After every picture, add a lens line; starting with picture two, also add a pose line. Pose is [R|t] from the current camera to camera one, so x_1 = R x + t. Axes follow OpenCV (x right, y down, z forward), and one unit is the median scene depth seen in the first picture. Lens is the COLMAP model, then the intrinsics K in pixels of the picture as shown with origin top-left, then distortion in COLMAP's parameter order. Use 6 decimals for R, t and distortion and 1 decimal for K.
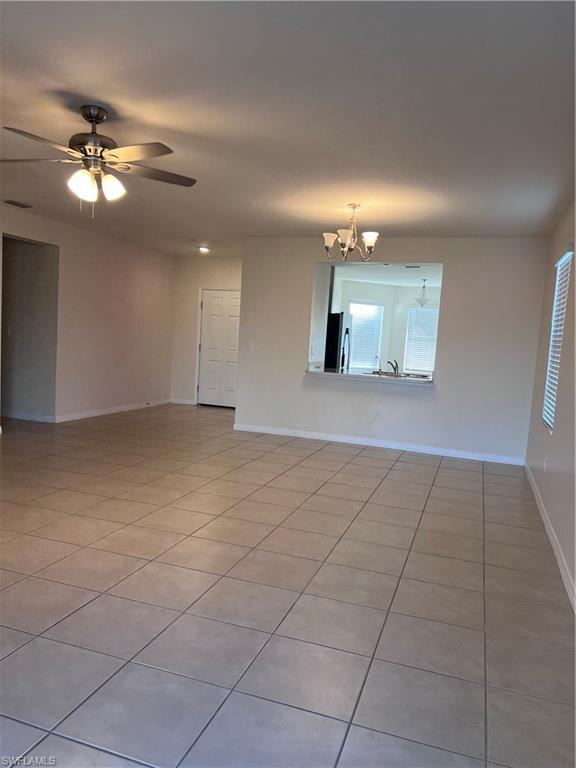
lens RADIAL K [[595.3, 0, 291.9], [0, 595.3, 384.1], [0, 0, 1]] dist [0.215568, -0.456776]
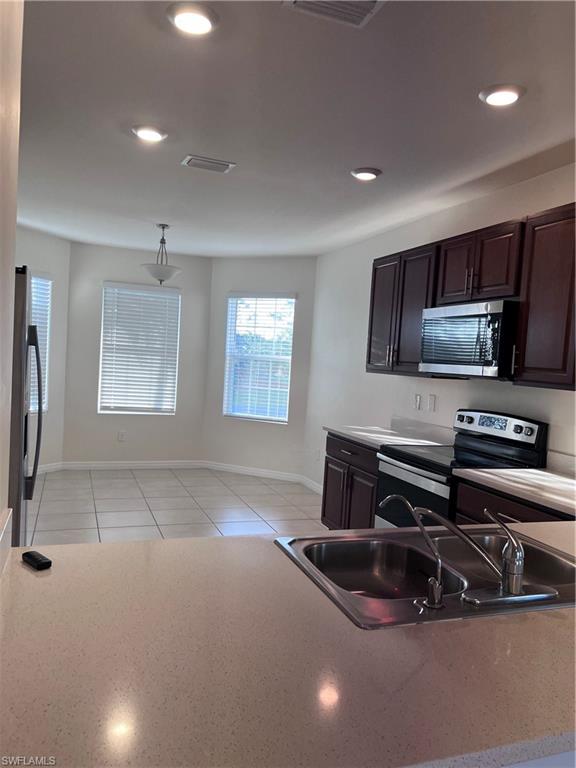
lens RADIAL K [[595.3, 0, 291.9], [0, 595.3, 384.1], [0, 0, 1]] dist [0.215568, -0.456776]
pose [[0.793302, -0.041028, 0.607445, 0.006393], [0.040458, 0.999074, 0.014641, -0.047067], [-0.607483, 0.012961, 0.794227, 0.507598]]
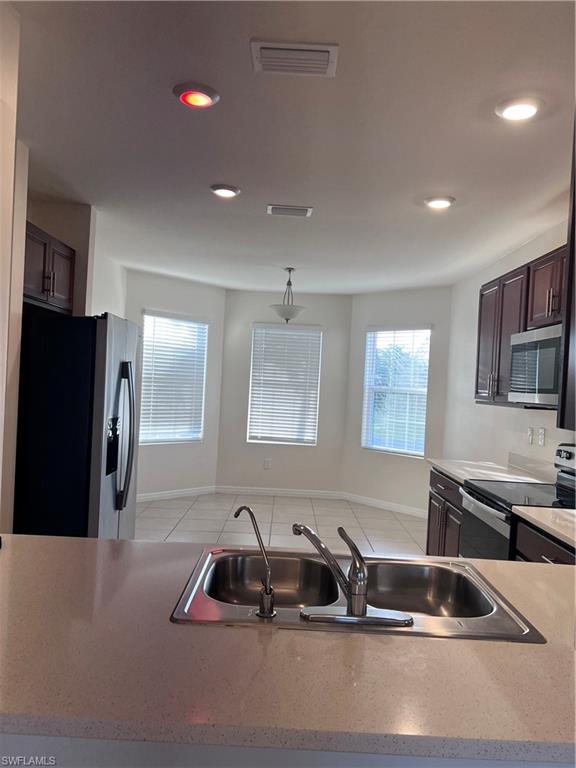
lens RADIAL K [[595.3, 0, 291.9], [0, 595.3, 384.1], [0, 0, 1]] dist [0.215568, -0.456776]
pose [[0.950692, -0.015435, 0.309754, 0.056439], [0.035093, 0.997700, -0.057993, -0.041708], [-0.308146, 0.066004, 0.949047, 0.471064]]
